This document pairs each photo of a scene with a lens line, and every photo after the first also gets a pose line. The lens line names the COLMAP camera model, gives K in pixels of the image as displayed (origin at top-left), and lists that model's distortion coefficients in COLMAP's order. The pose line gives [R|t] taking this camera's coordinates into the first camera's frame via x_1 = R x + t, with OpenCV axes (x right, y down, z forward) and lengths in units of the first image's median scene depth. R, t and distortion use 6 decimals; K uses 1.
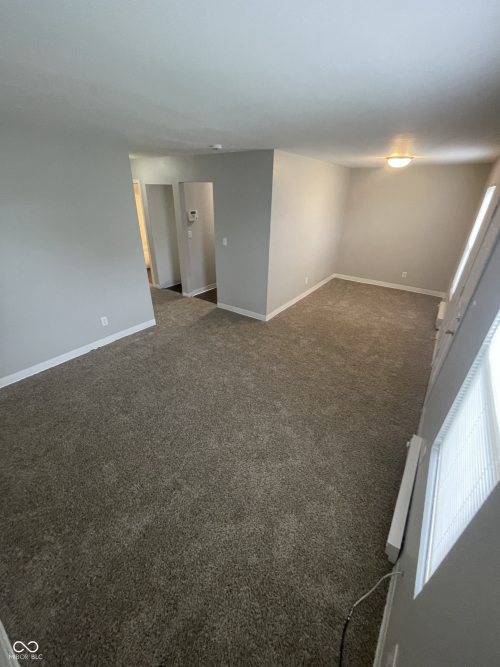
lens RADIAL K [[271.8, 0, 250.0], [0, 271.8, 333.5], [0, 0, 1]] dist [0.001022, 0.000155]
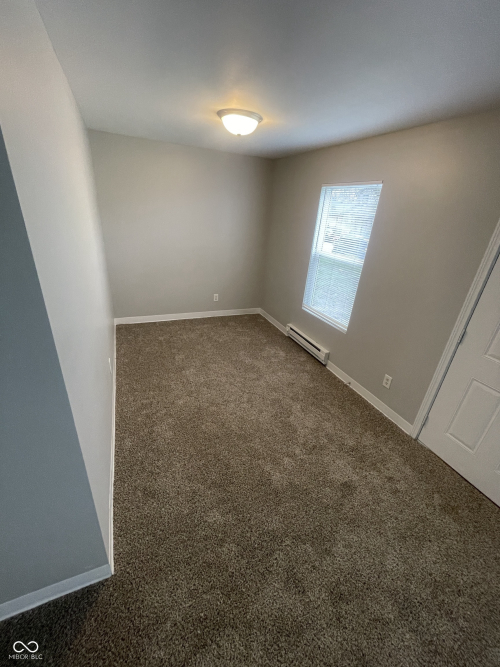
lens RADIAL K [[271.8, 0, 250.0], [0, 271.8, 333.5], [0, 0, 1]] dist [0.001022, 0.000155]
pose [[0.522747, -0.337343, 0.782902, -0.006302], [0.338867, 0.924927, 0.172276, -0.268157], [-0.782244, 0.175243, 0.597817, 0.598167]]
